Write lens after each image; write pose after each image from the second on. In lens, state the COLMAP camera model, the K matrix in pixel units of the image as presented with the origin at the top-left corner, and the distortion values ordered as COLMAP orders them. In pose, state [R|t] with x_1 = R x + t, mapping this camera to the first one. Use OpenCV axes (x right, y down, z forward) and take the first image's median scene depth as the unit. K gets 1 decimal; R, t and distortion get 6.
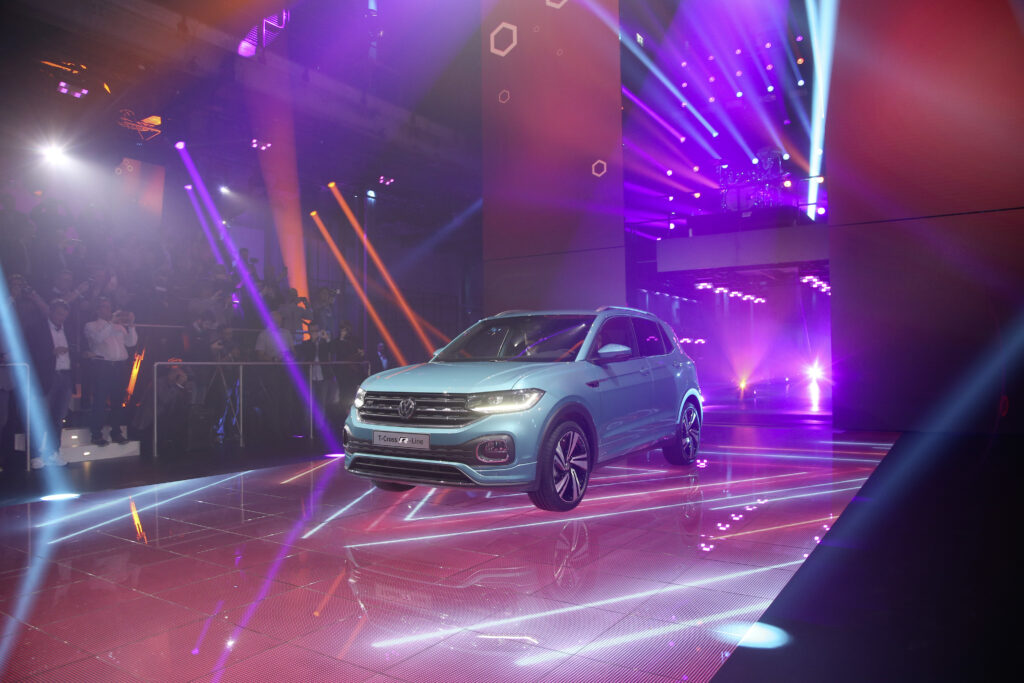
lens RADIAL K [[710.1, 0, 520.4], [0, 710.1, 342.1], [0, 0, 1]] dist [-0.067582, 0.017218]
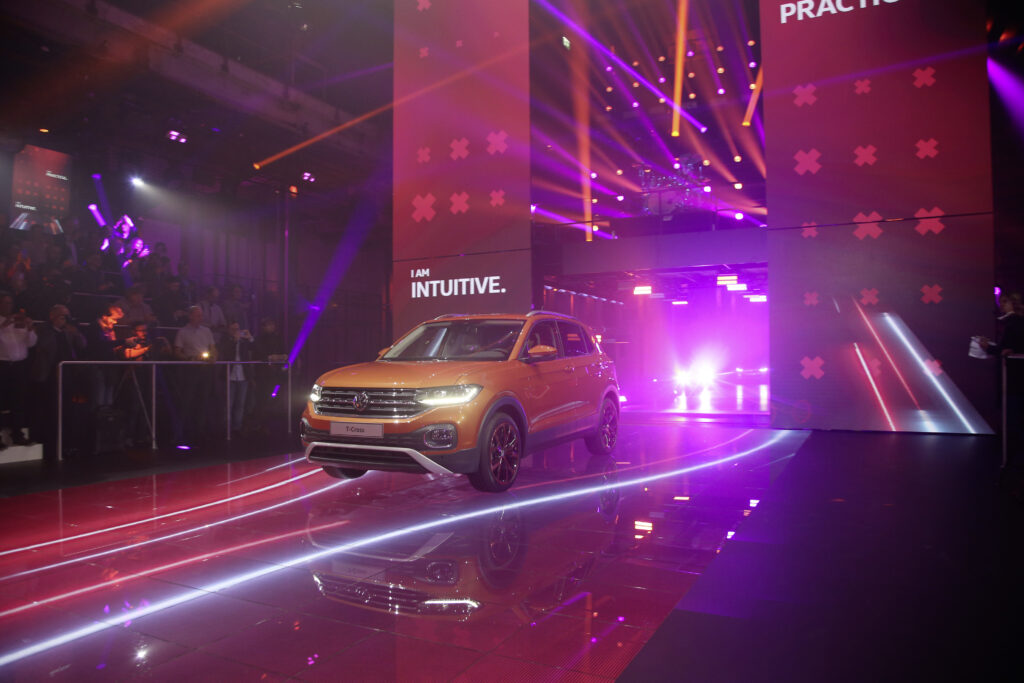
lens RADIAL K [[710.1, 0, 517.2], [0, 710.1, 345.5], [0, 0, 1]] dist [-0.067582, 0.017218]
pose [[0.994814, 0.004838, 0.101600, -0.025672], [-0.005327, 0.999975, 0.004546, -0.002107], [-0.101576, -0.005064, 0.994815, -0.137741]]
